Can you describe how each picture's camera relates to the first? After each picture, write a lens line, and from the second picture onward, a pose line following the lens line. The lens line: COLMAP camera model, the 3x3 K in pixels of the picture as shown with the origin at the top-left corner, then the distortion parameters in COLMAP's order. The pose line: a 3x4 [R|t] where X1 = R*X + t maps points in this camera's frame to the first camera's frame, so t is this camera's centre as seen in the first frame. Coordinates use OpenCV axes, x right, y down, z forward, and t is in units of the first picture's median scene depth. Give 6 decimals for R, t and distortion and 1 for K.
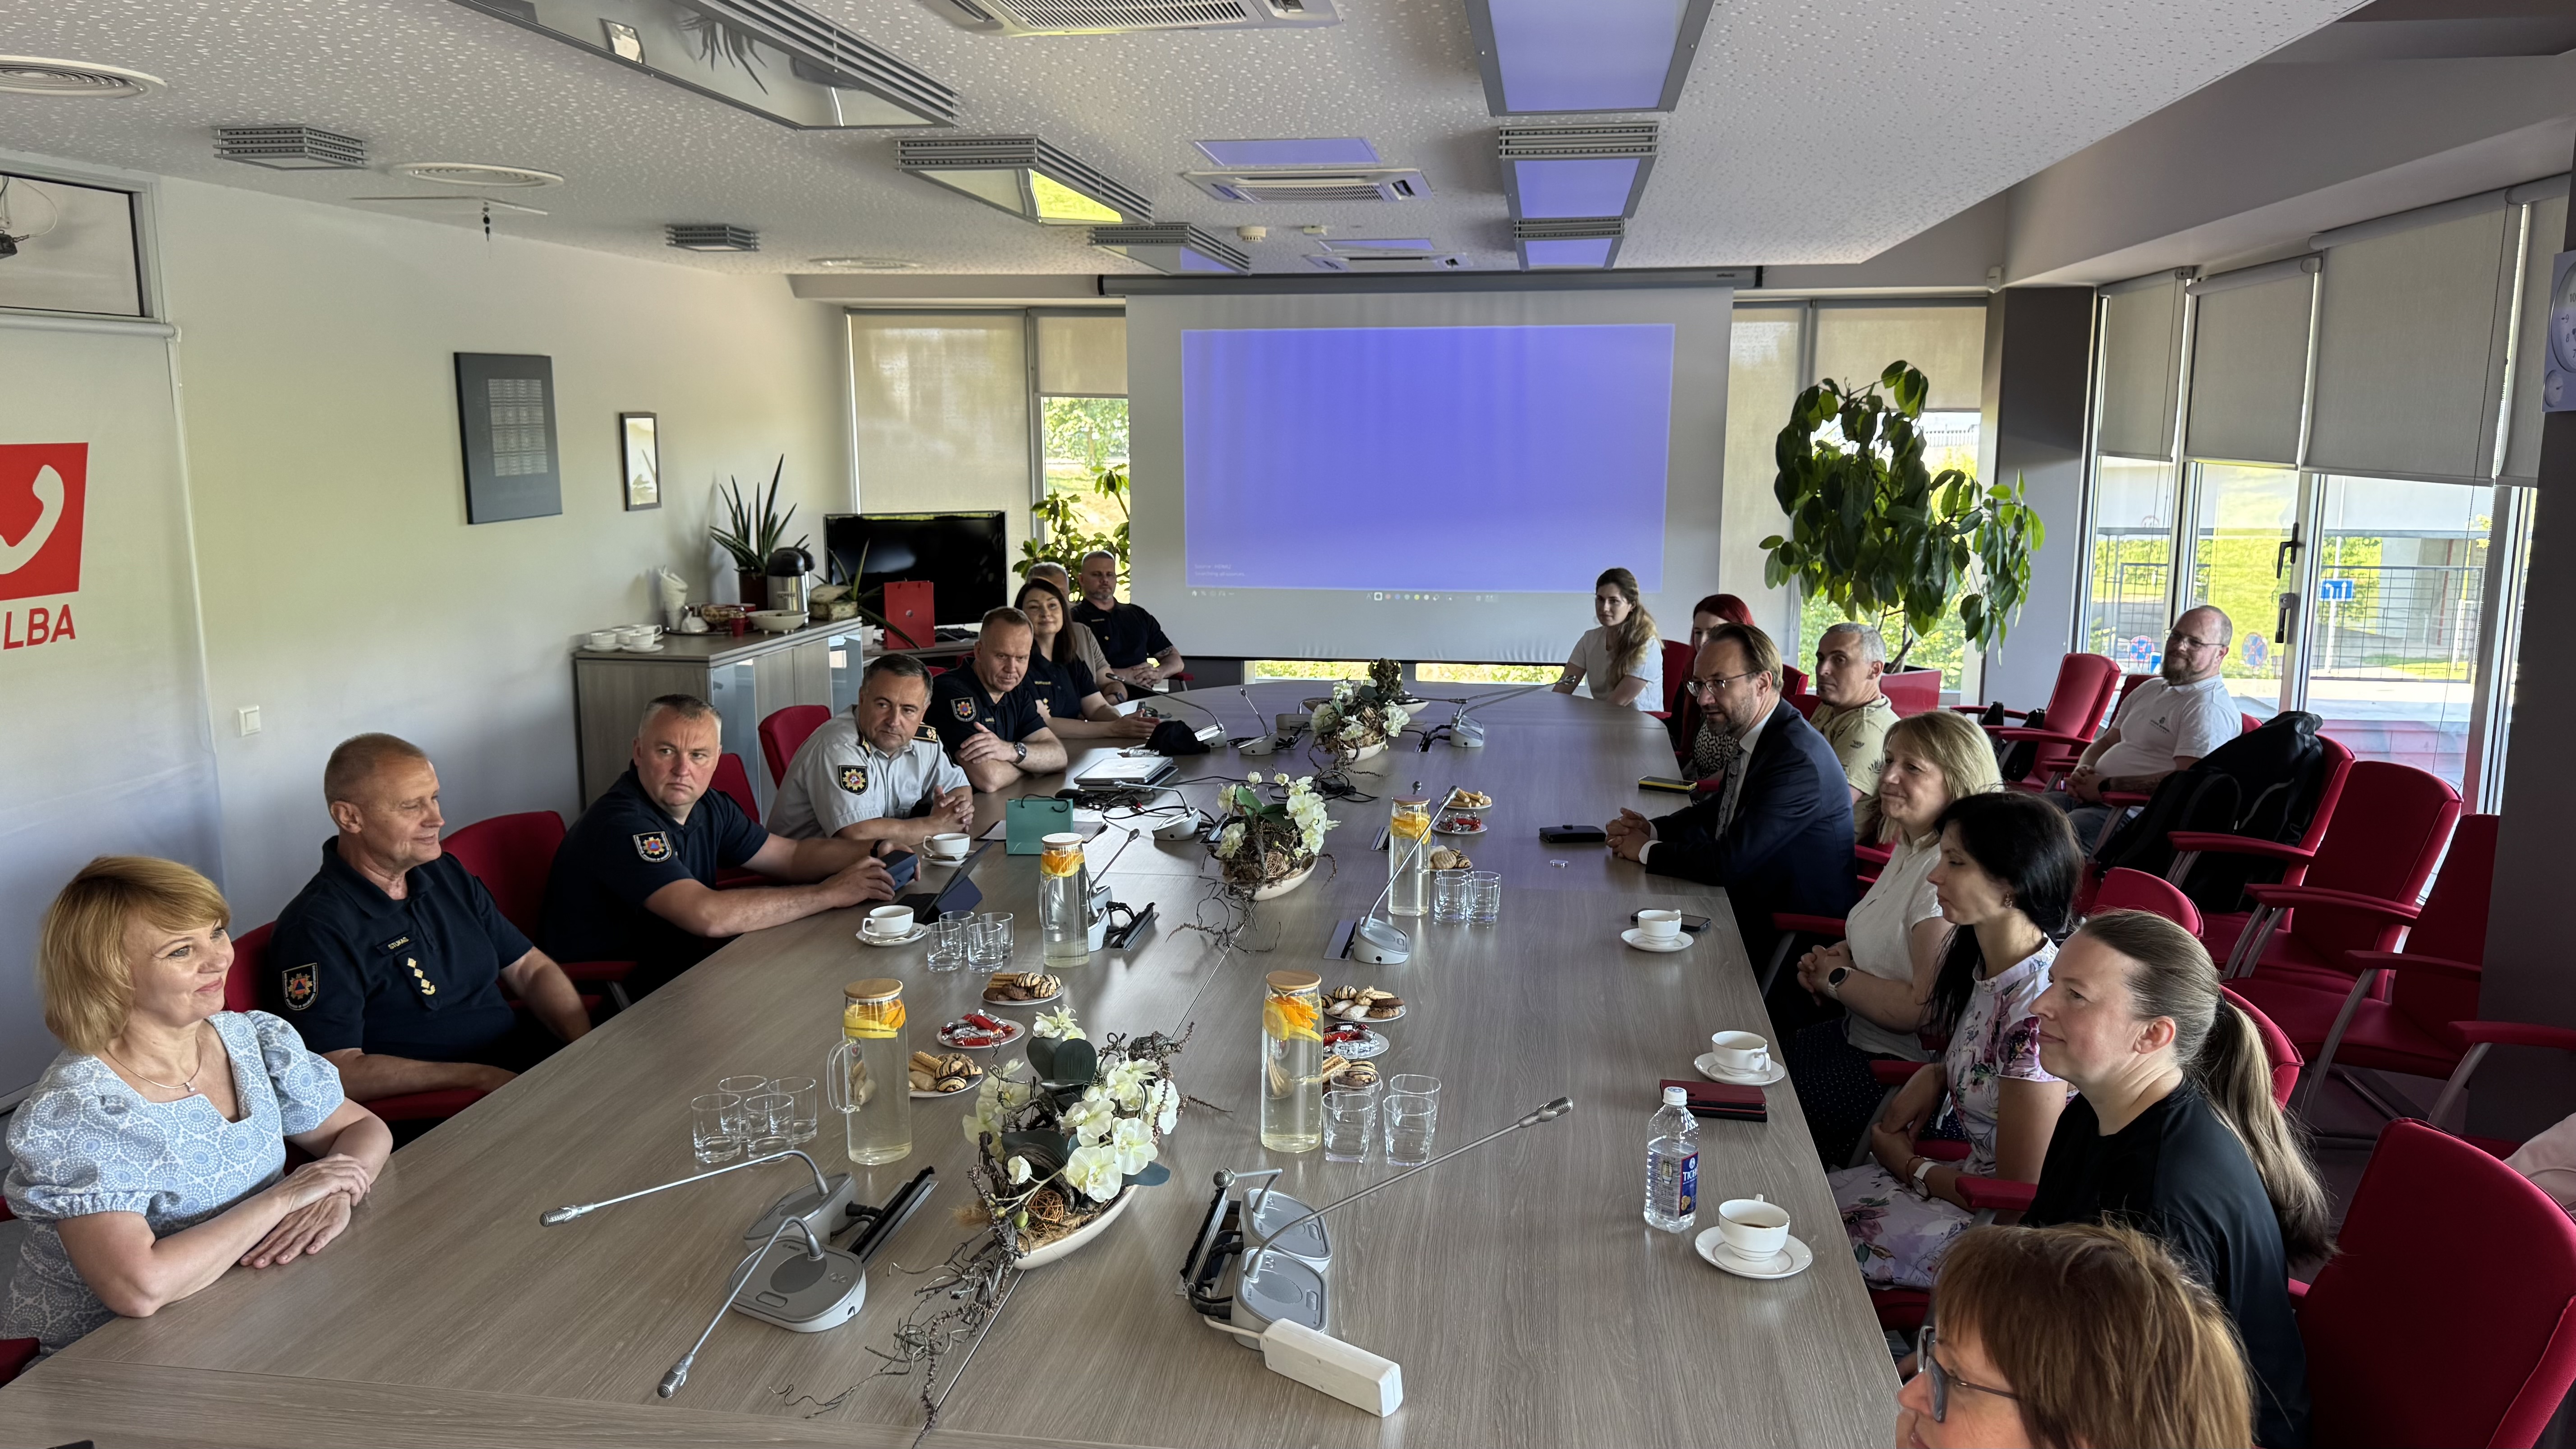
lens RADIAL K [[1855.7, 0, 1288.0], [0, 1855.7, 724.5], [0, 0, 1]] dist [0.036049, 0.003023]
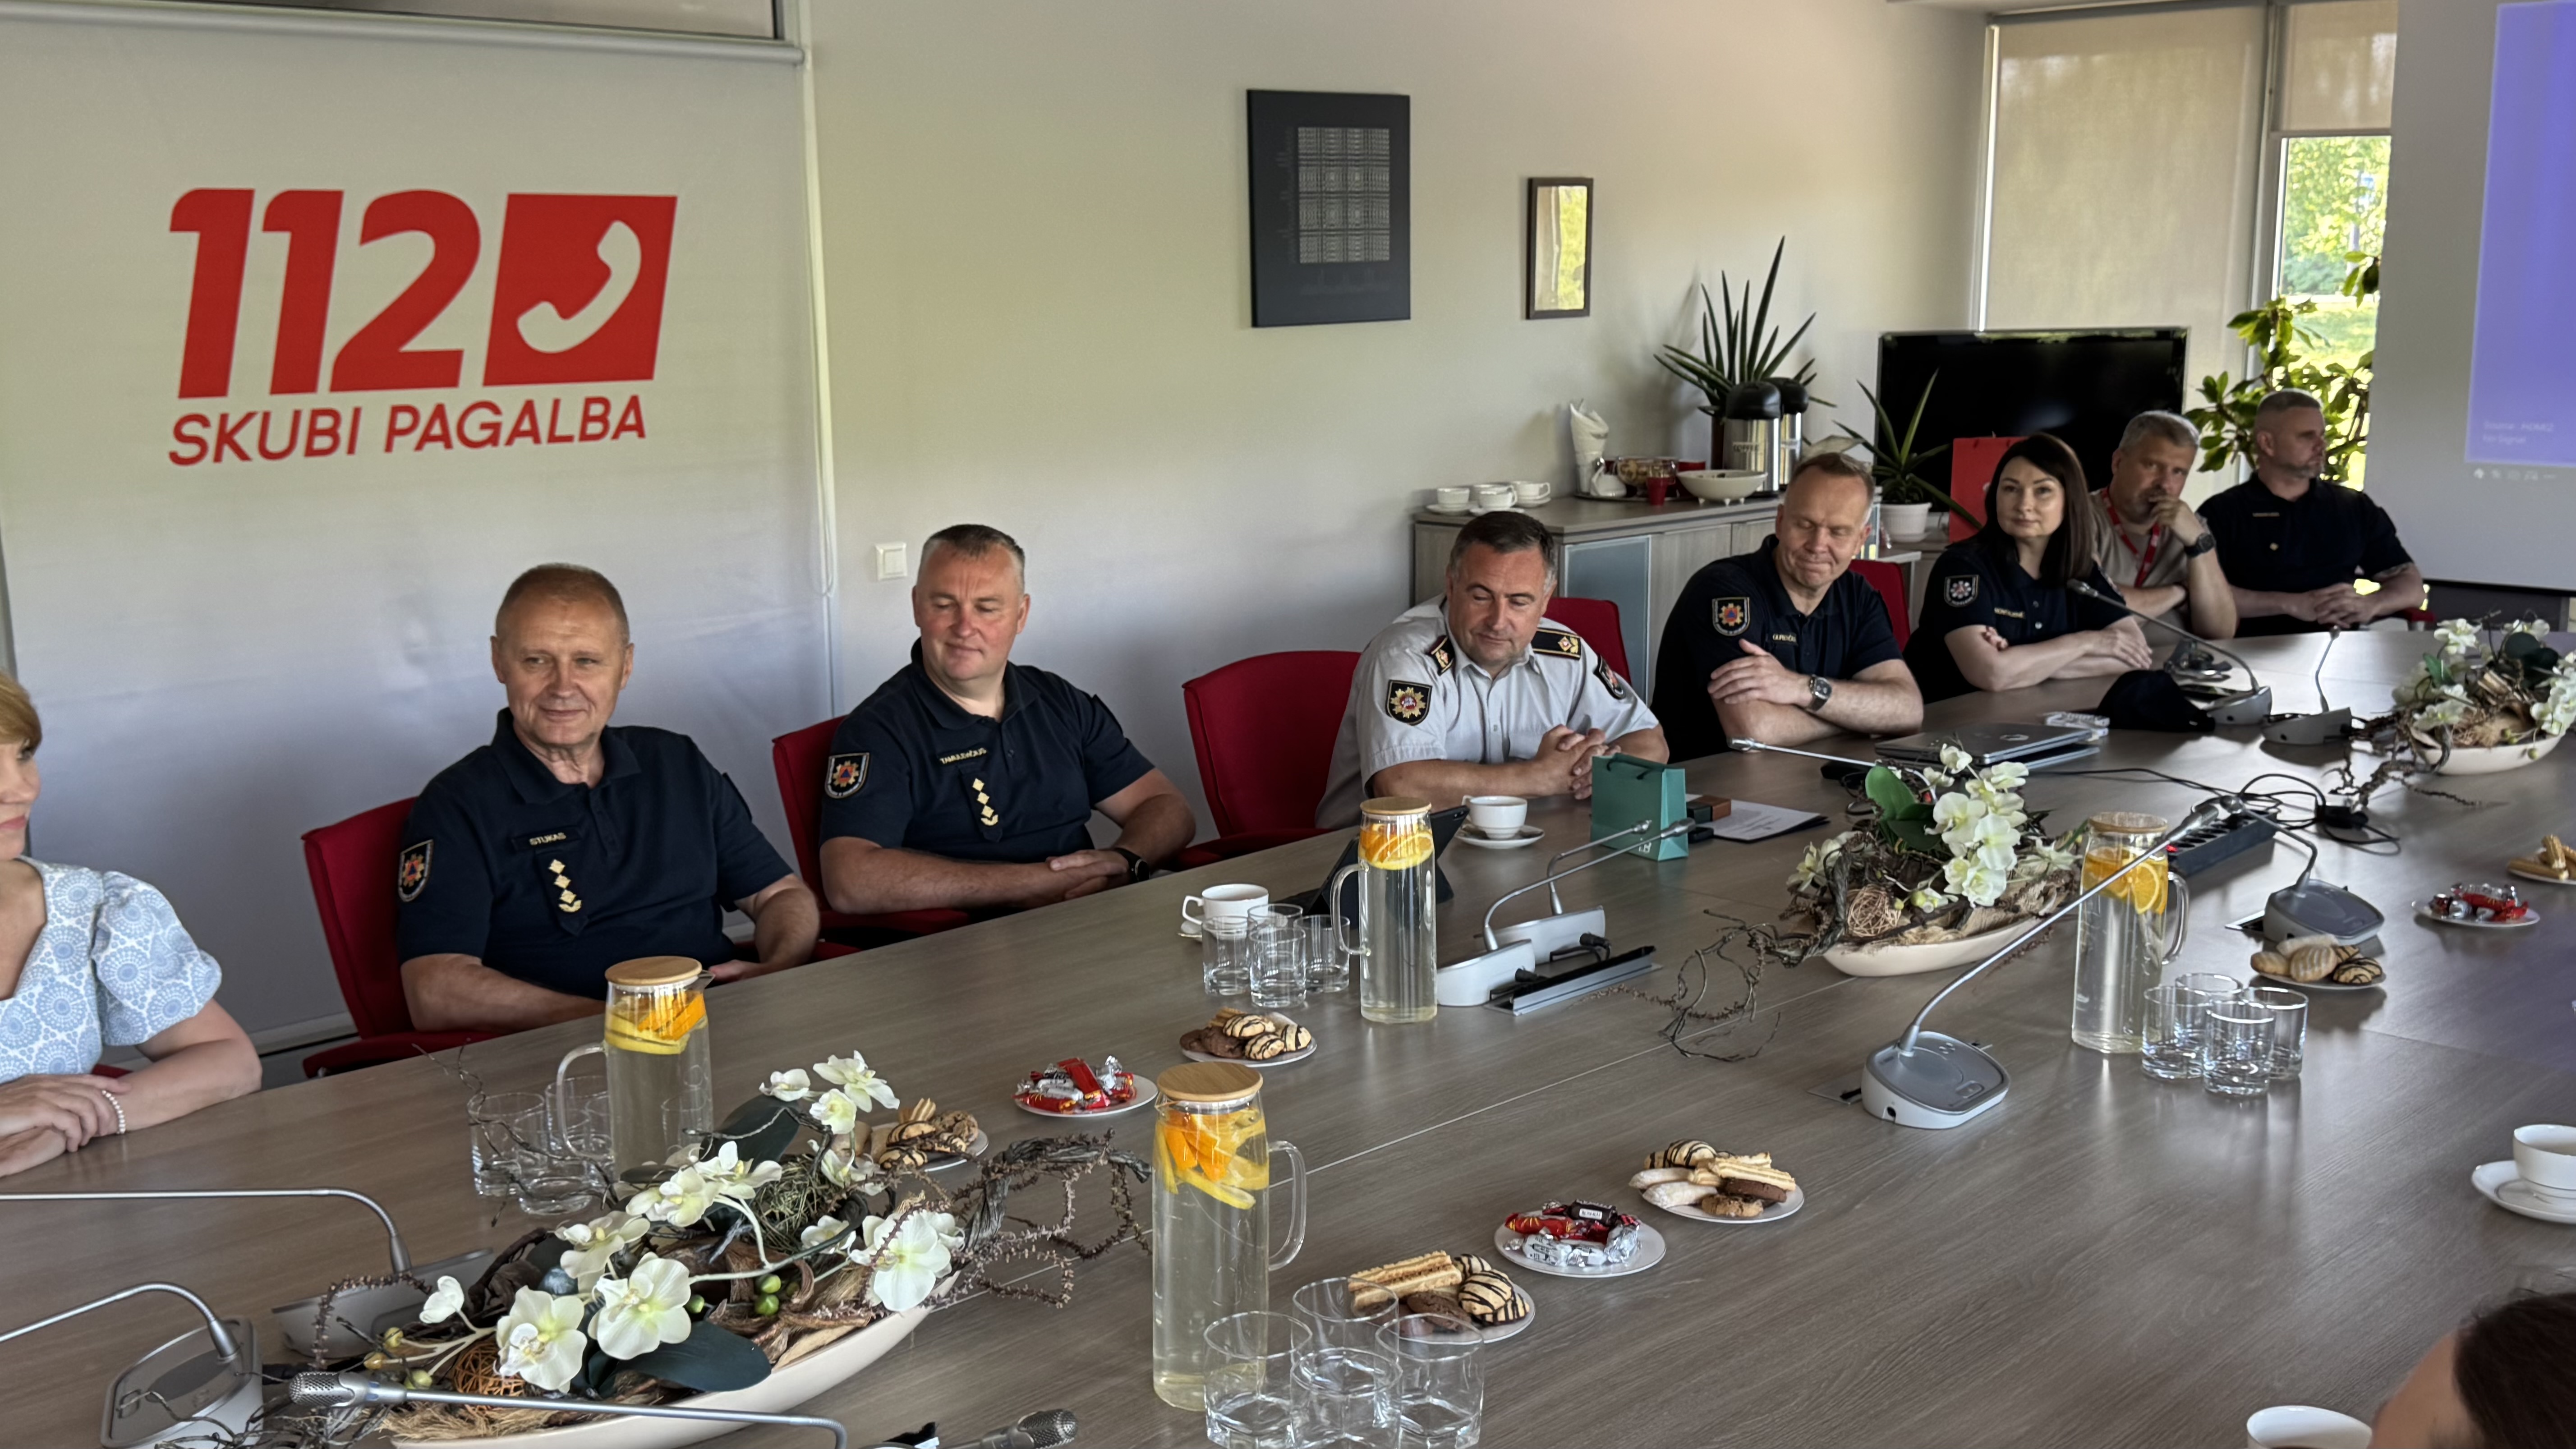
lens RADIAL K [[2588.1, 0, 1288.0], [0, 2588.1, 724.5], [0, 0, 1]] dist [0.186512, -0.001319]
pose [[0.819128, 0.101959, -0.564477, 0.192102], [-0.089565, 0.994740, 0.049705, -0.002709], [0.566575, 0.009842, 0.823951, 0.175507]]
